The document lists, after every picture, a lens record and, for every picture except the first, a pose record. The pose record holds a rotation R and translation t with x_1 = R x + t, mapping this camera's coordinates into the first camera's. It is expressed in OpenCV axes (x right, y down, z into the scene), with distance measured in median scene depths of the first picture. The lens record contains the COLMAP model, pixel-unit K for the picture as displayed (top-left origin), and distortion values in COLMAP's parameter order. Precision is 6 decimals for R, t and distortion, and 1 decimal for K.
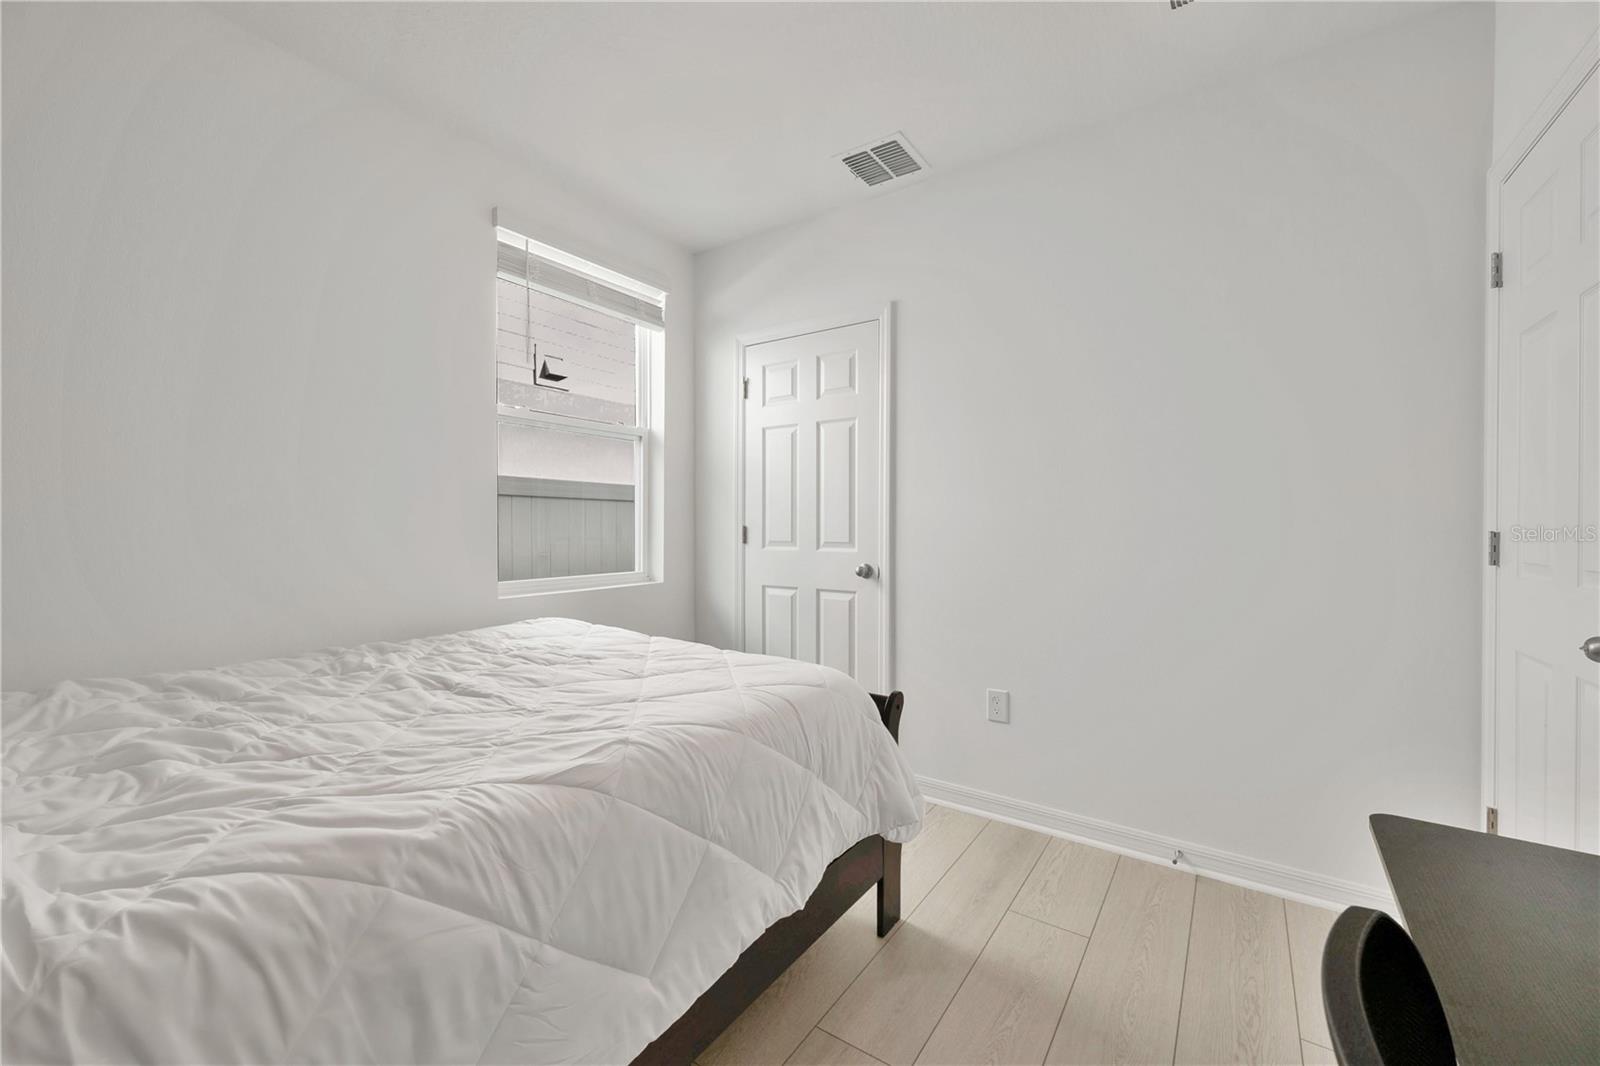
lens RADIAL K [[651.1, 0, 799.4], [0, 651.1, 559.4], [0, 0, 1]] dist [-0.000140, -0.000084]
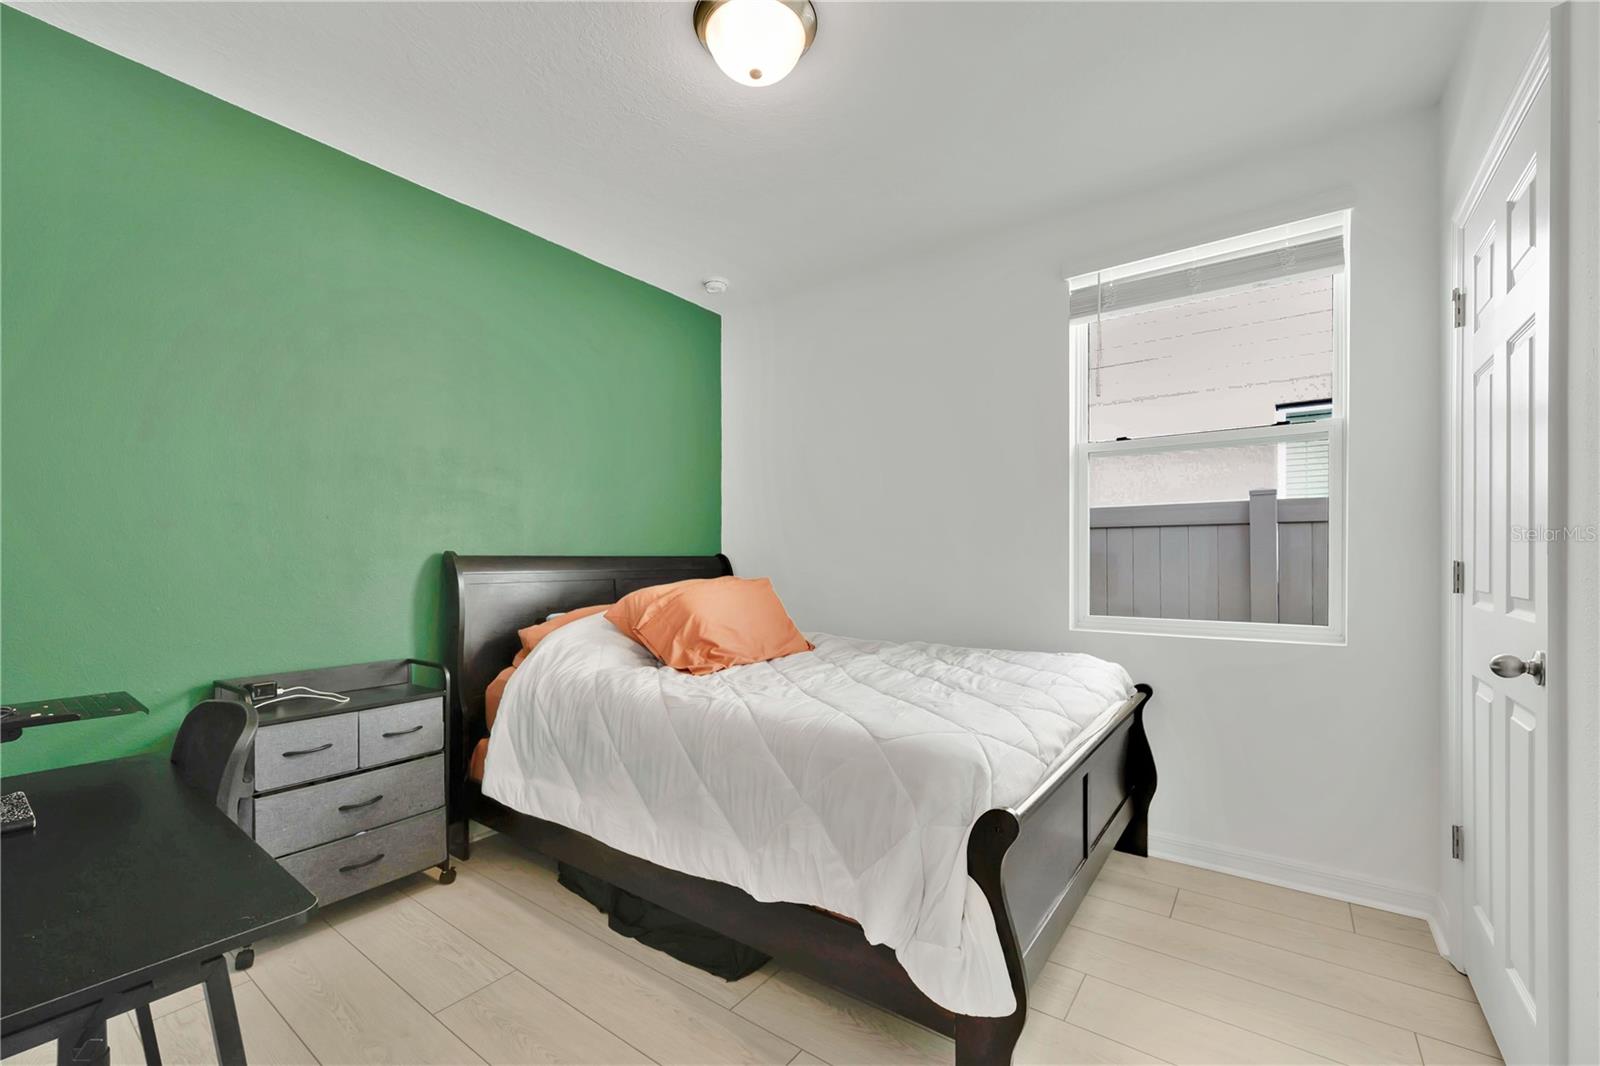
lens RADIAL K [[651.1, 0, 799.4], [0, 651.1, 559.4], [0, 0, 1]] dist [-0.000140, -0.000084]
pose [[-0.034994, 0.003740, -0.999381, 0.578138], [-0.051275, 0.998669, 0.005533, -0.029124], [0.998071, 0.051437, -0.034755, 0.566527]]
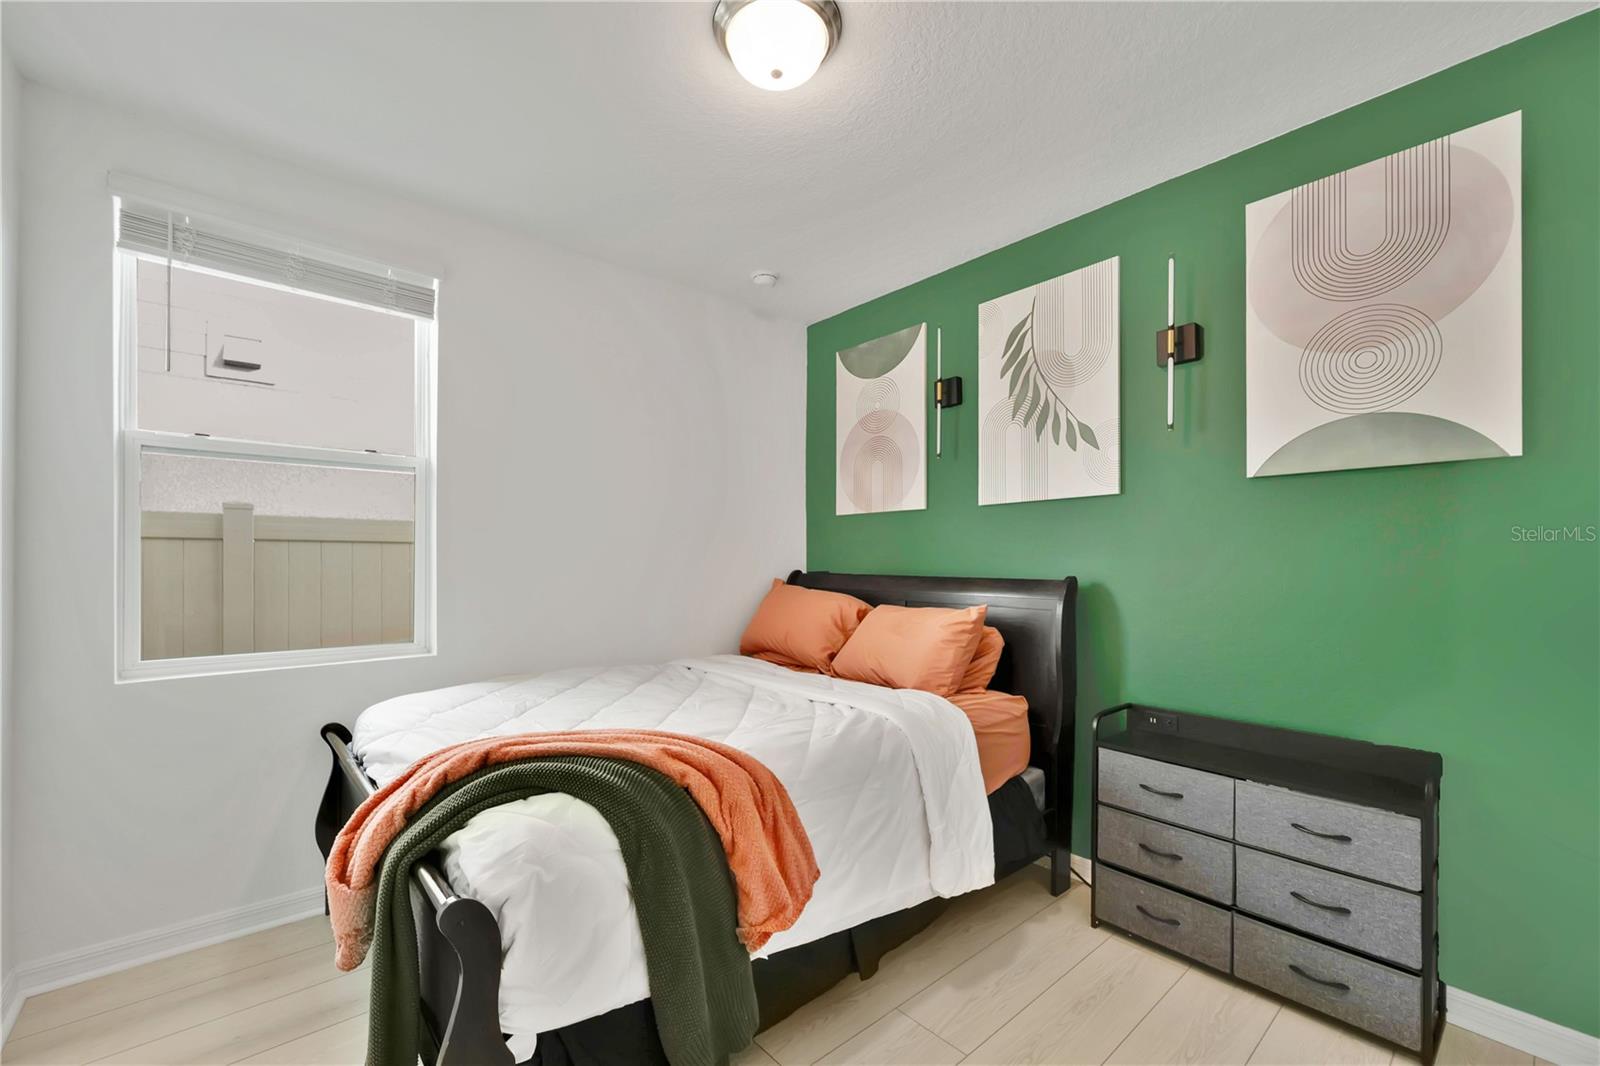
lens RADIAL K [[670.3, 0, 796.7], [0, 670.3, 538.4], [0, 0, 1]] dist [0.000601, 0.000051]
pose [[0.970232, -0.021372, -0.241231, 0.459073], [-0.002358, 0.995218, -0.097655, -0.023837], [0.242165, 0.095317, 0.965542, 0.431166]]
